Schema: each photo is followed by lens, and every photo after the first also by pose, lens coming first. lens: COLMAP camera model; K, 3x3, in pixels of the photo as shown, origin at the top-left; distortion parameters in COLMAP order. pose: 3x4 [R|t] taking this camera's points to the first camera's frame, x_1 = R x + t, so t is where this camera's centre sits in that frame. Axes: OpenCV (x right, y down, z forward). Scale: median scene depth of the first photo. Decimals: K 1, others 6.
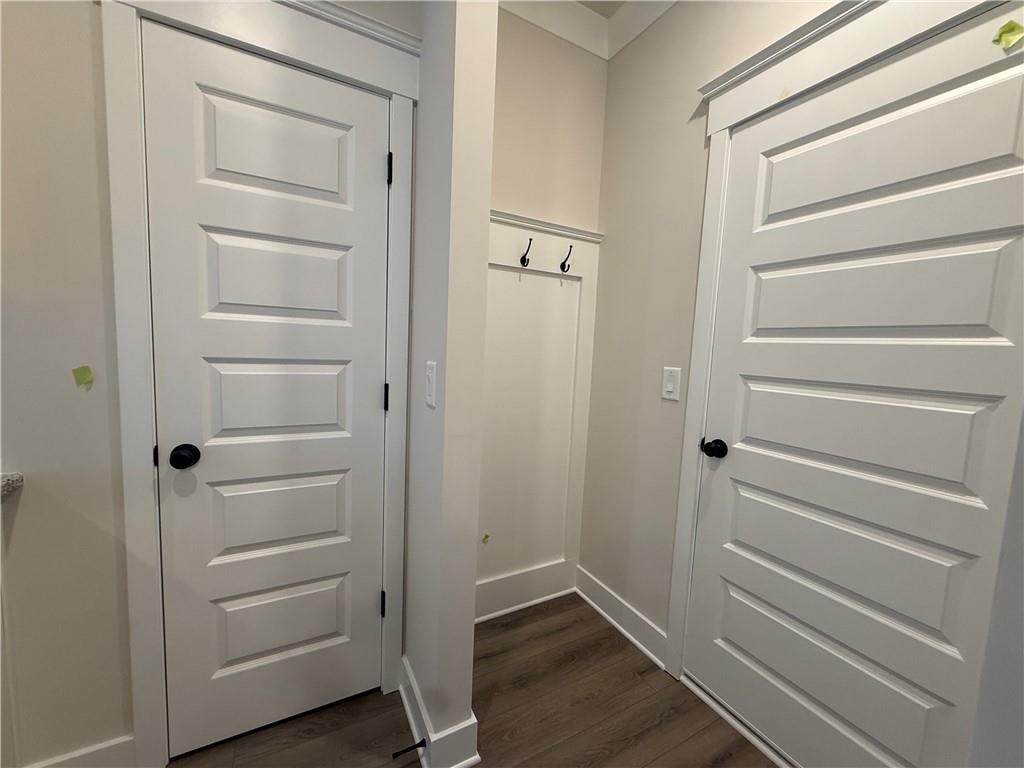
lens RADIAL K [[411.0, 0, 508.5], [0, 411.0, 384.7], [0, 0, 1]] dist [0.001752, 0.000067]
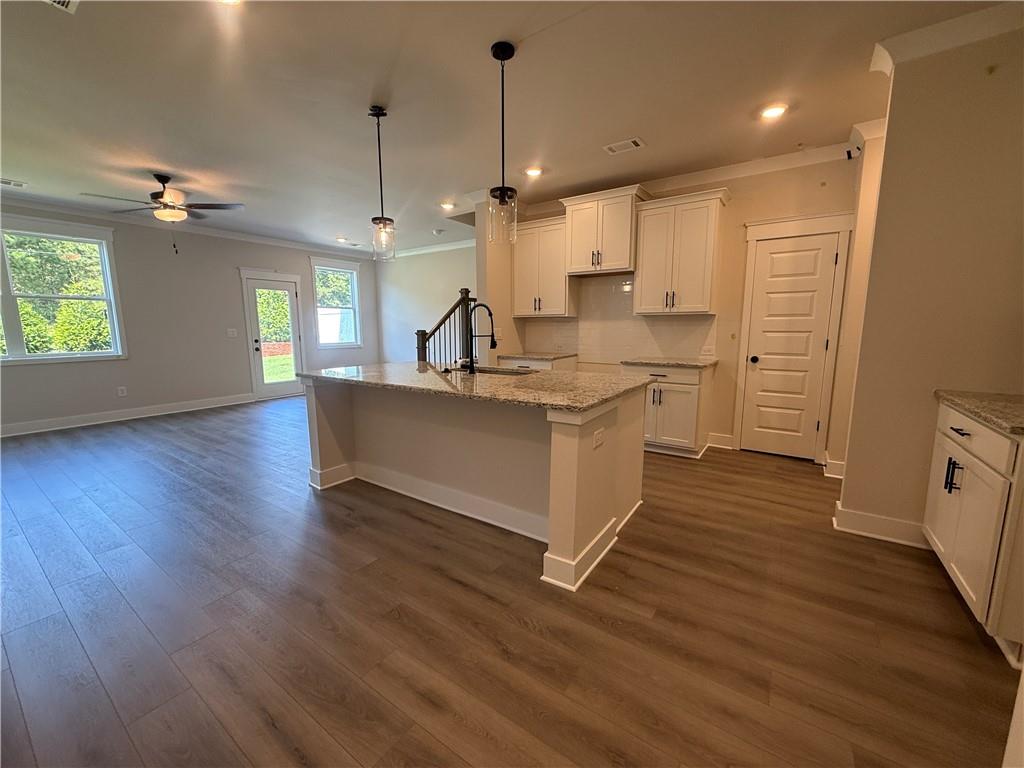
lens RADIAL K [[404.1, 0, 507.8], [0, 404.1, 385.1], [0, 0, 1]] dist [-0.007324, -0.000188]
pose [[0.451383, 0.086974, -0.888081, 1.106692], [-0.058915, 0.995972, 0.067596, 0.237090], [0.890383, 0.021809, 0.454689, -2.018689]]
